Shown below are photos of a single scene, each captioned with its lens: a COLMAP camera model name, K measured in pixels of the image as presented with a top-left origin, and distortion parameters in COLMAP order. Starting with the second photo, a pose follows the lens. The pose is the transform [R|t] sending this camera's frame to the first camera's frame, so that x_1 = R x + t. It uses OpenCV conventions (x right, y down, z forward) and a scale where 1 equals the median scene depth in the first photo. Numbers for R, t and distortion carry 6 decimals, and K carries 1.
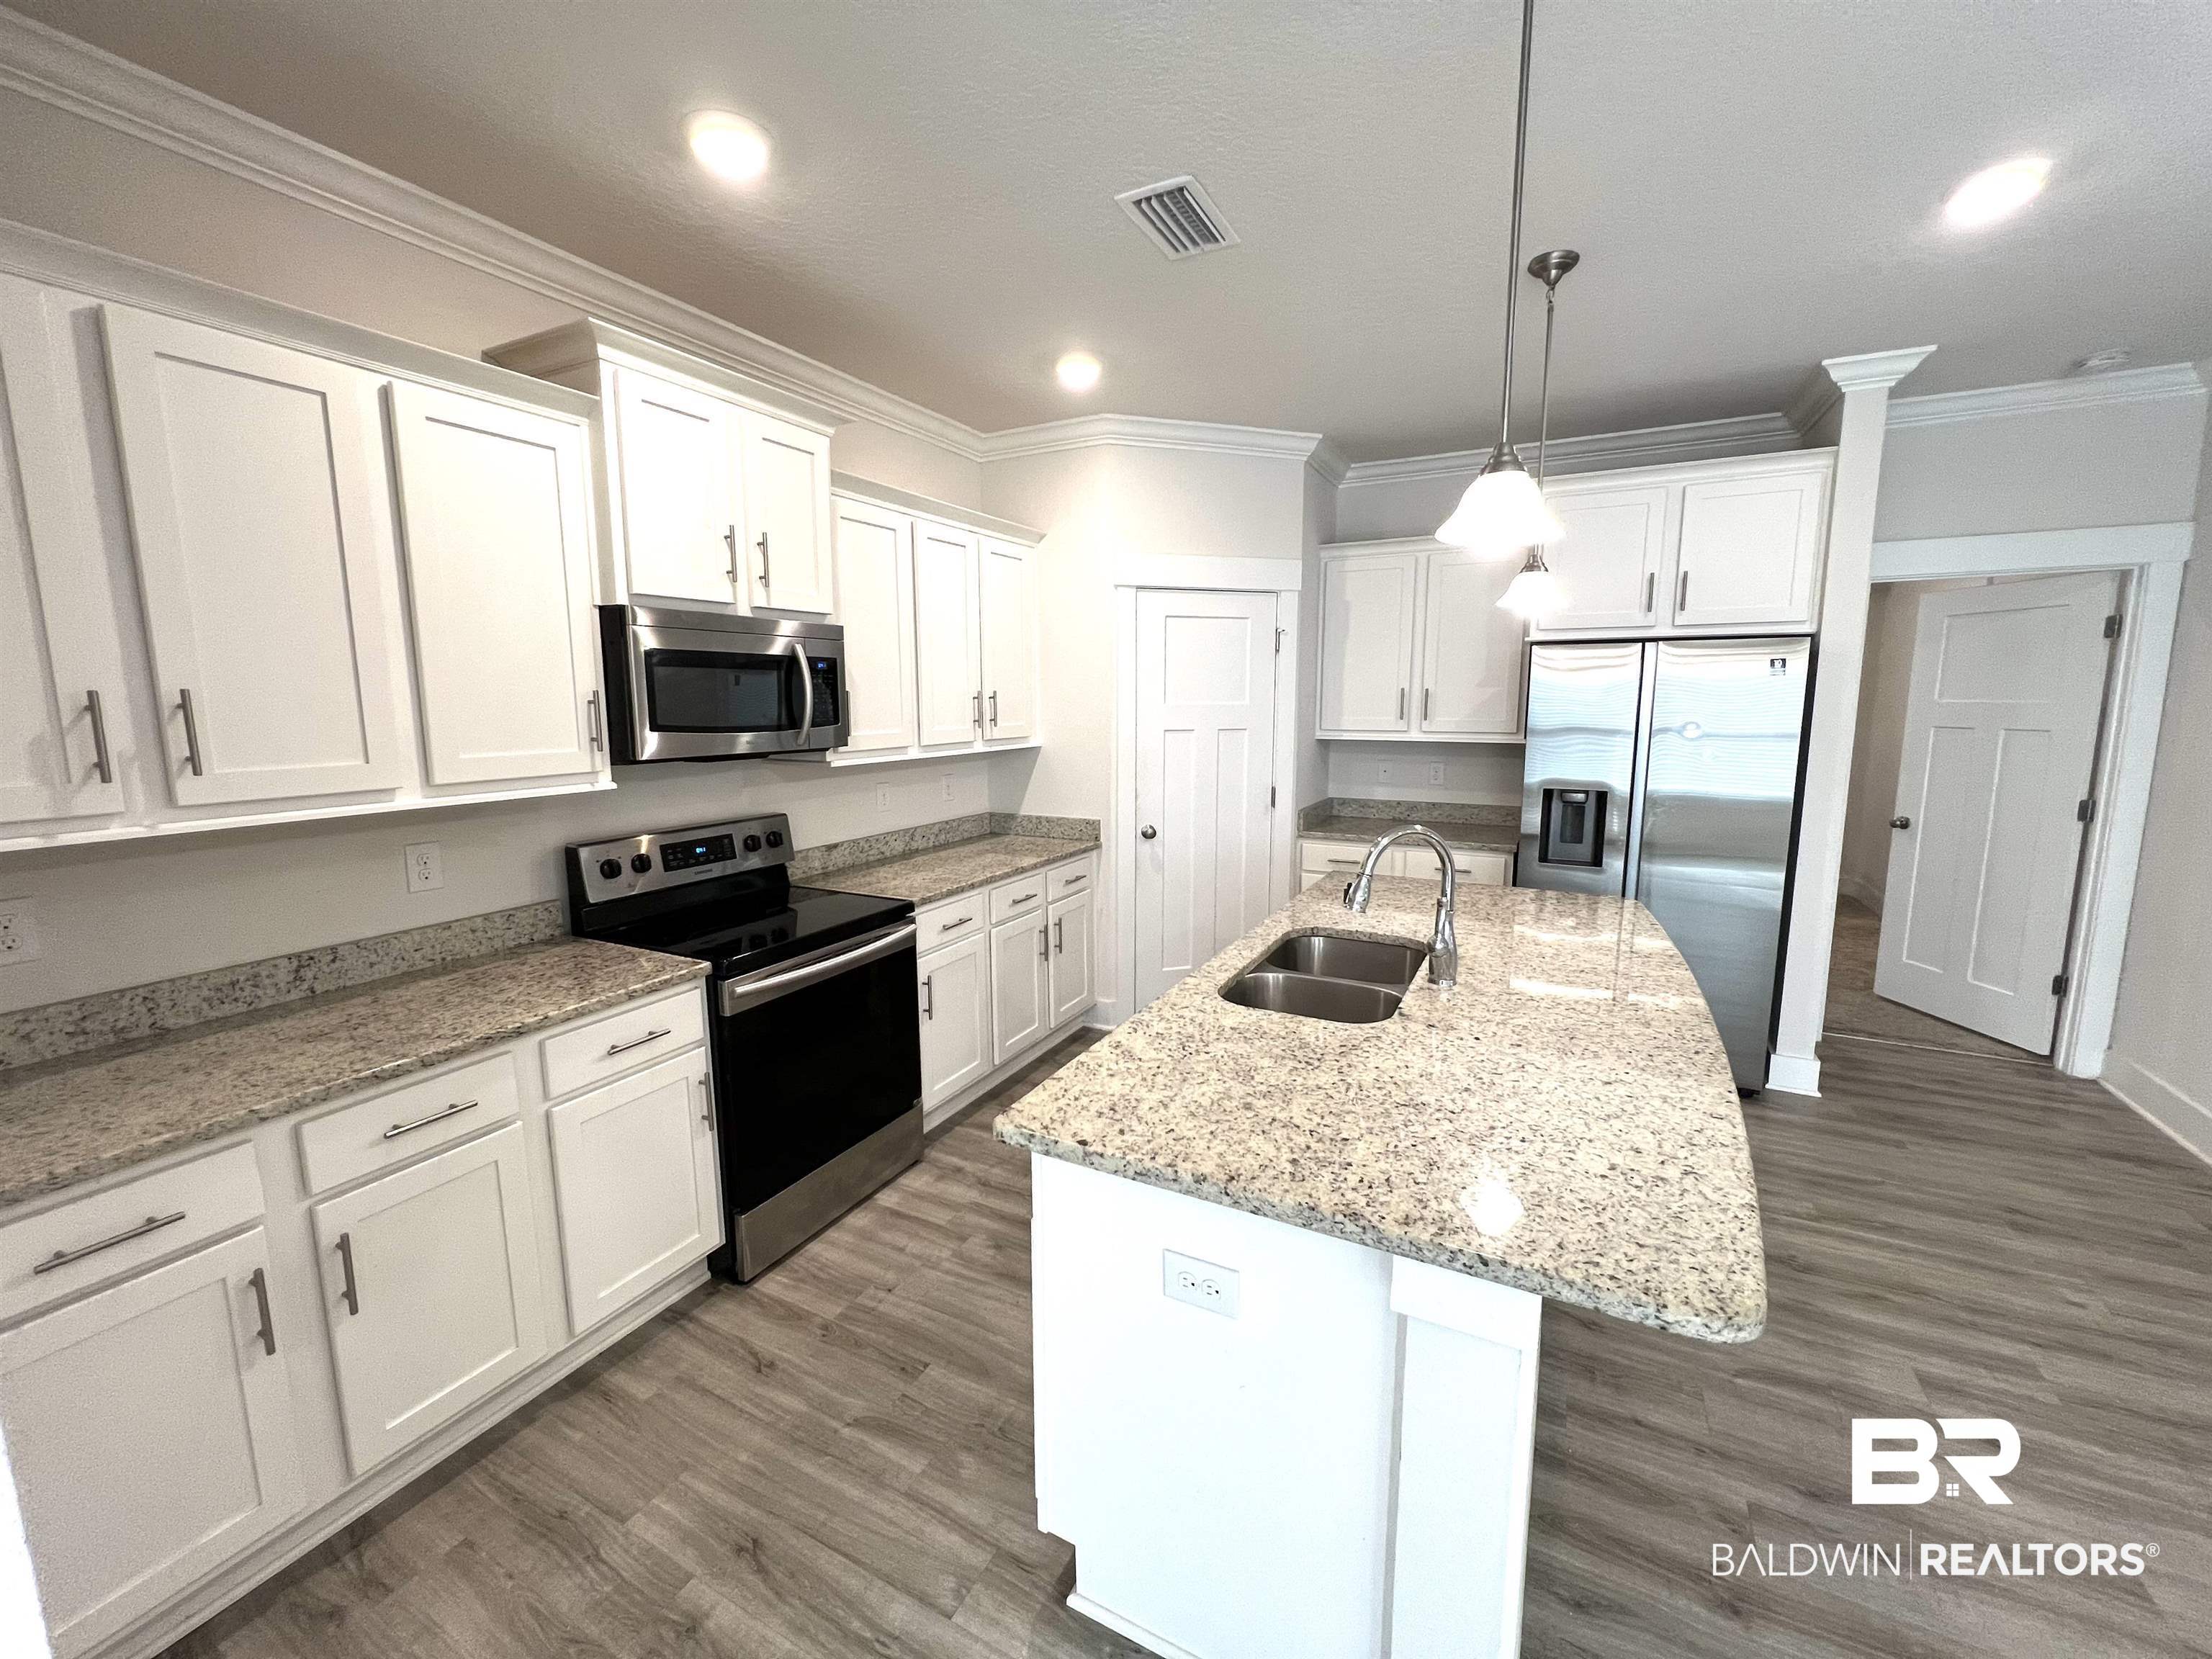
lens RADIAL K [[883.3, 0, 1101.4], [0, 883.3, 823.1], [0, 0, 1]] dist [-0.000924, 0.000323]
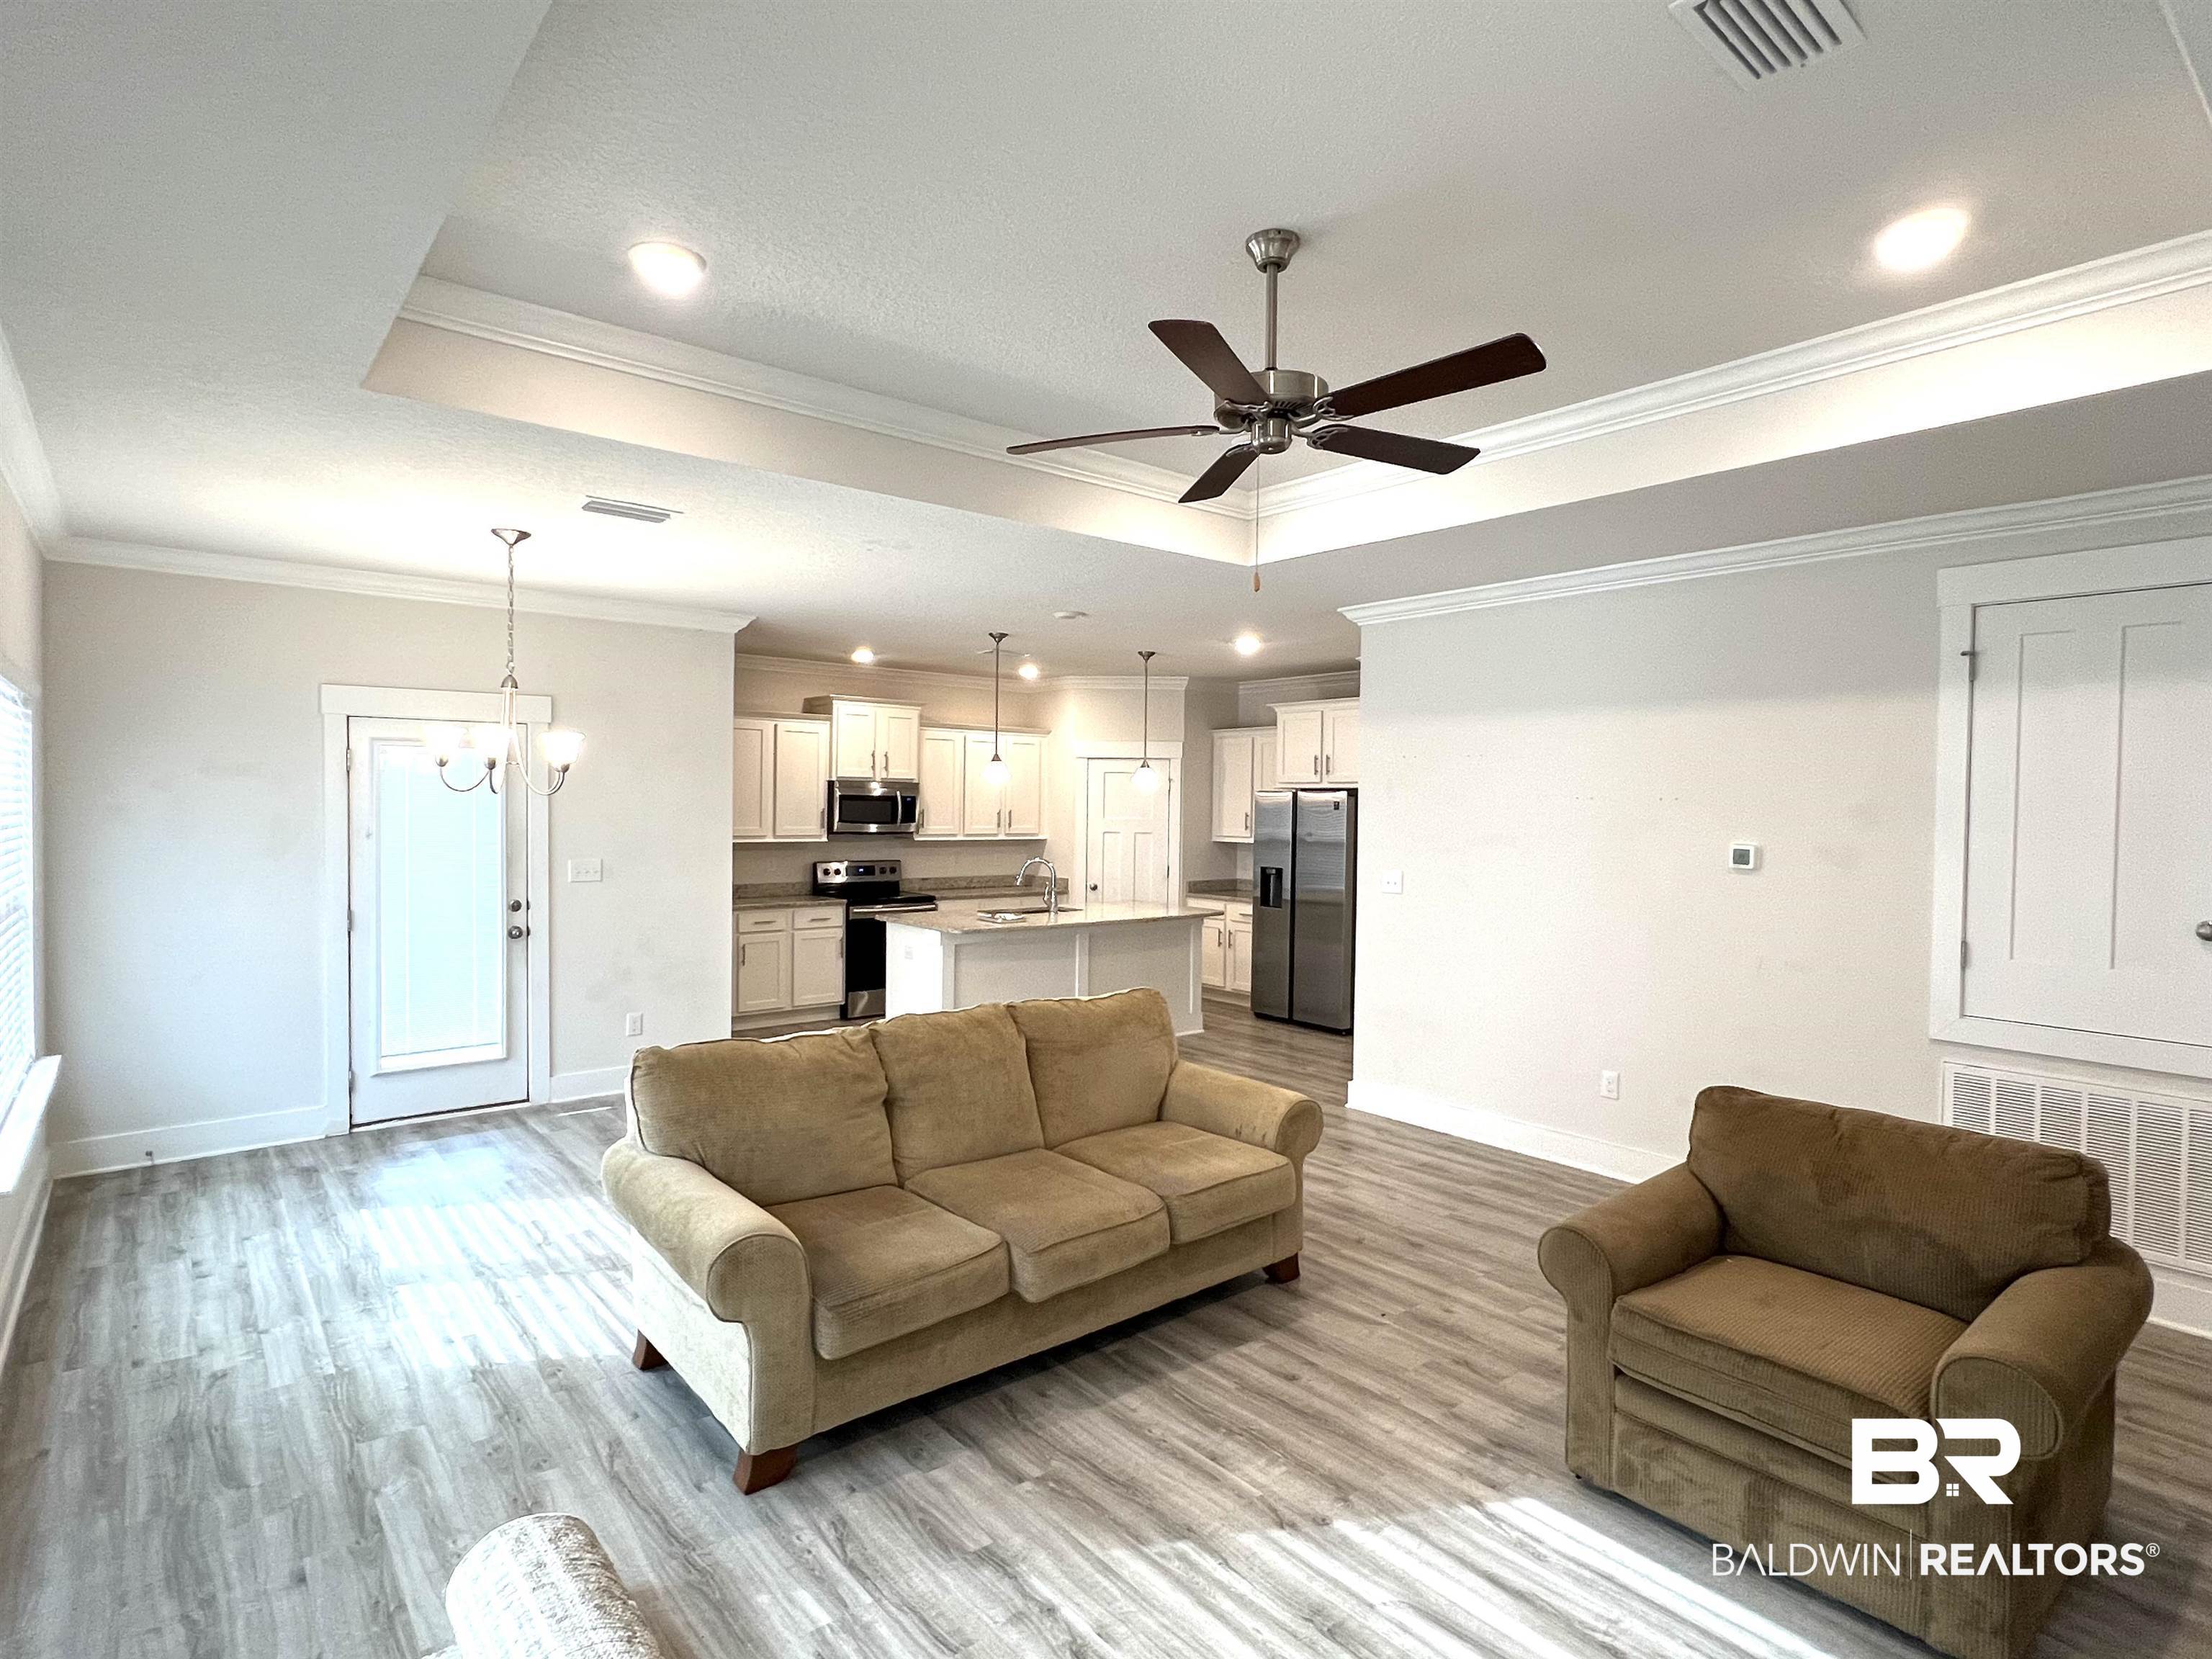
lens RADIAL K [[1149.1, 0, 1093.1], [0, 1149.1, 832.3], [0, 0, 1]] dist [-0.001661, 0.000272]
pose [[0.921745, 0.026740, -0.386872, 1.555440], [-0.073701, 0.991517, -0.107065, 0.245773], [0.380728, 0.127199, 0.915897, -1.933774]]
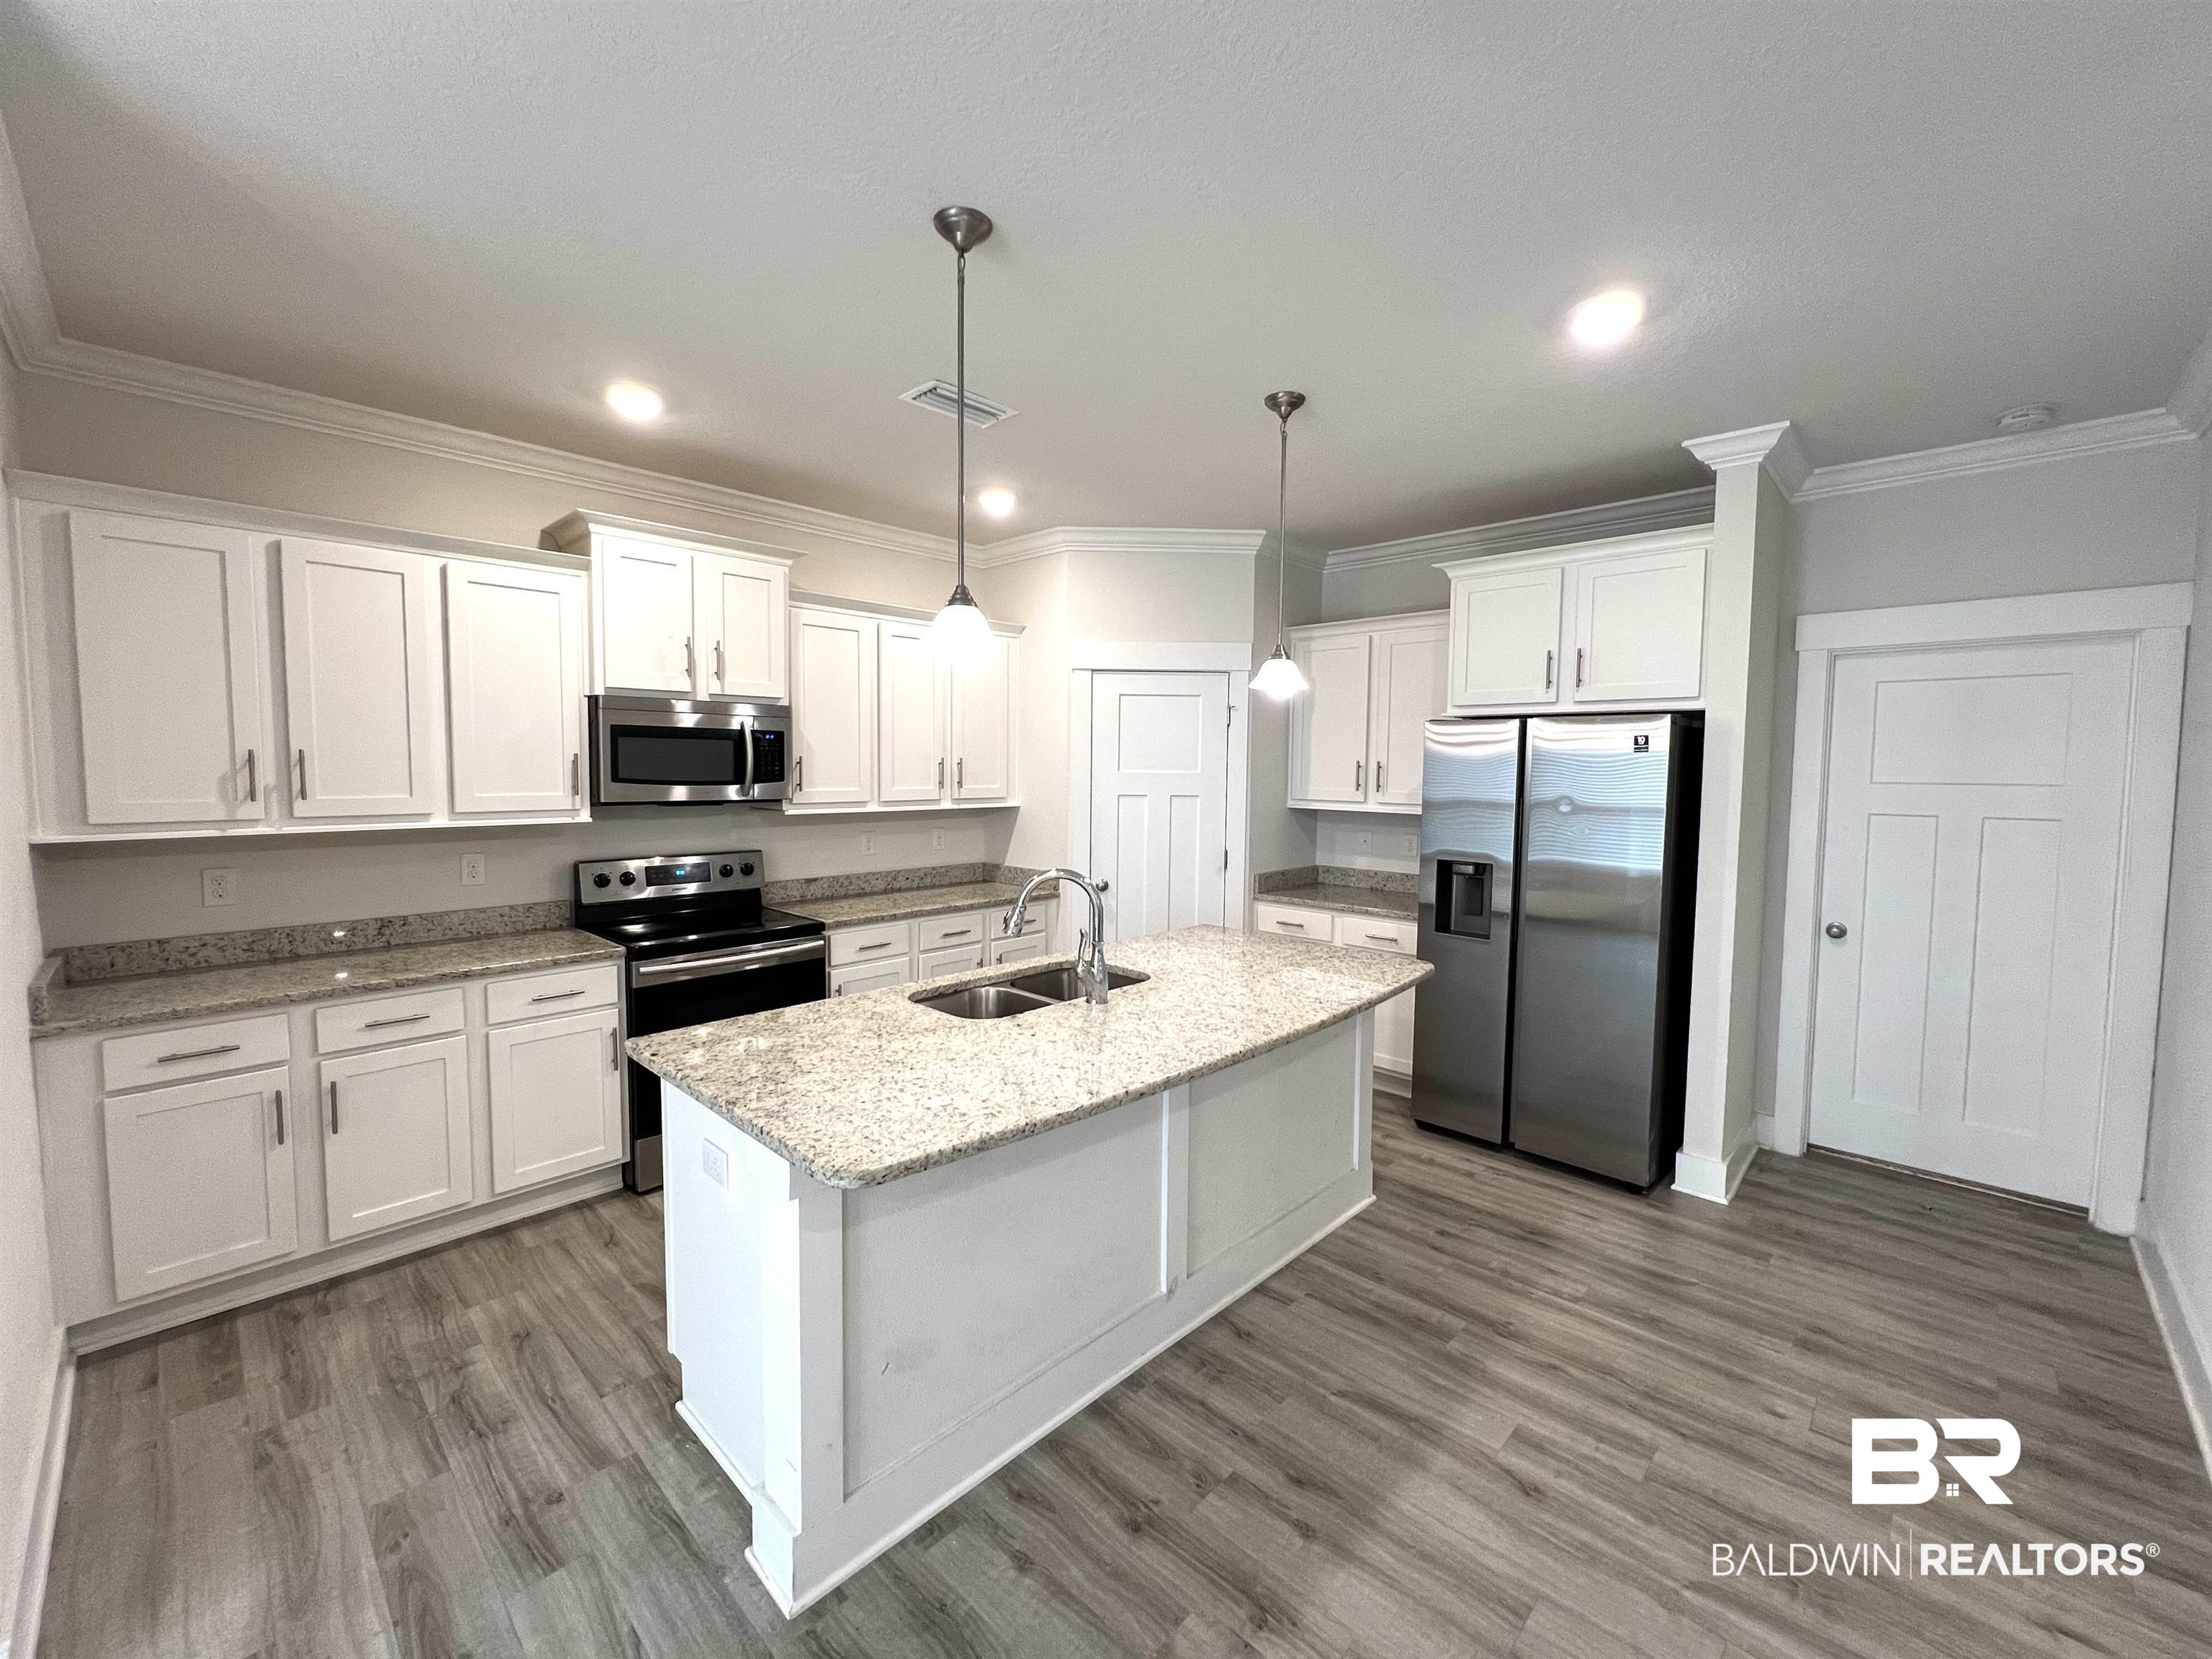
lens RADIAL K [[897.5, 0, 1100.6], [0, 897.5, 824.2], [0, 0, 1]] dist [-0.001097, 0.000294]
pose [[0.961103, 0.032512, -0.274270, 0.570736], [-0.053719, 0.996088, -0.070167, 0.019697], [0.270915, 0.082172, 0.959090, -0.147252]]
